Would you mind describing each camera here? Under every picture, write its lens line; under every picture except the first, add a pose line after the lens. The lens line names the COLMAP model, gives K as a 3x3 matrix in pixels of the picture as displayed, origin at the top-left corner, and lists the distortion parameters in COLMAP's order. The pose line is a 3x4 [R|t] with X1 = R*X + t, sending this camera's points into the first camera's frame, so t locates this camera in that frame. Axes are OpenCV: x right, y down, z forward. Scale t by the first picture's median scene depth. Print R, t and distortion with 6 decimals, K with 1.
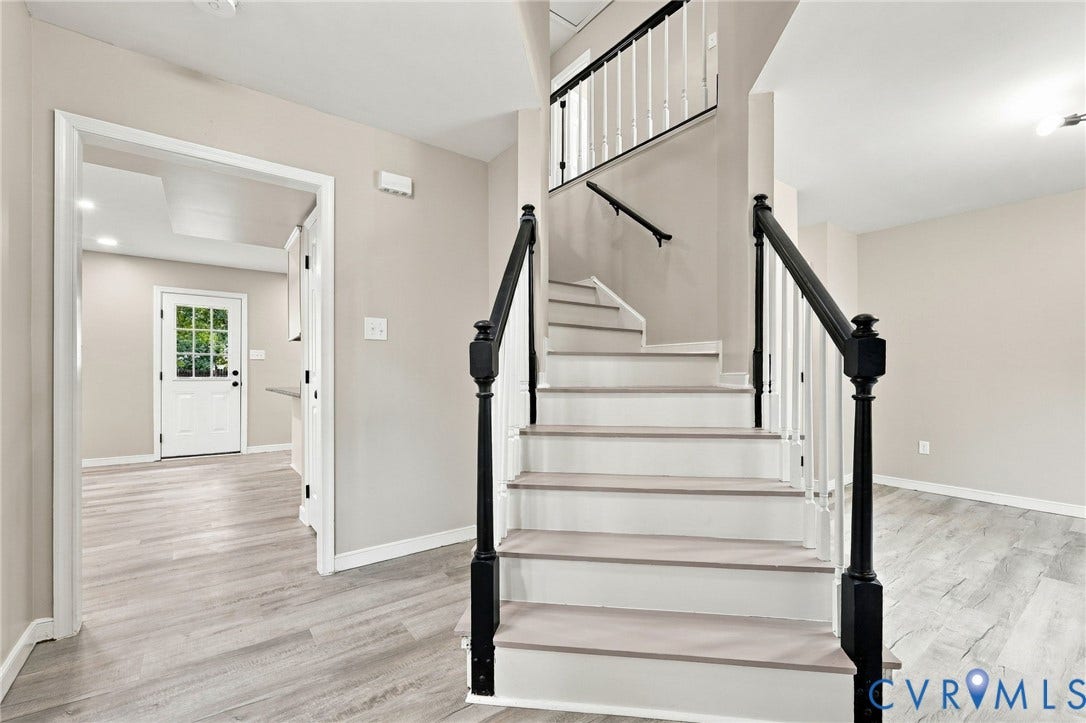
lens RADIAL K [[466.7, 0, 542.5], [0, 466.7, 373.2], [0, 0, 1]] dist [-0.000067, 0.000021]
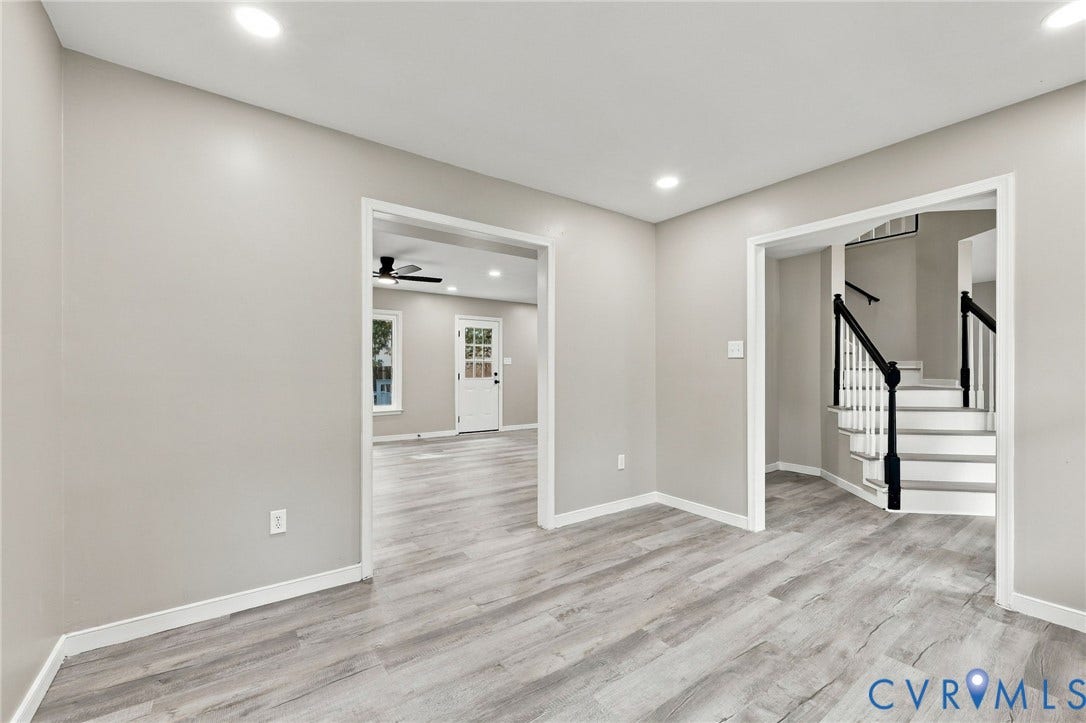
lens RADIAL K [[446.5, 0, 542.5], [0, 446.5, 369.1], [0, 0, 1]] dist [-0.002475, -0.000081]
pose [[0.999681, -0.000834, -0.025241, -0.515533], [0.000942, 0.999990, 0.004294, -0.023012], [0.025237, -0.004317, 0.999672, -0.382287]]
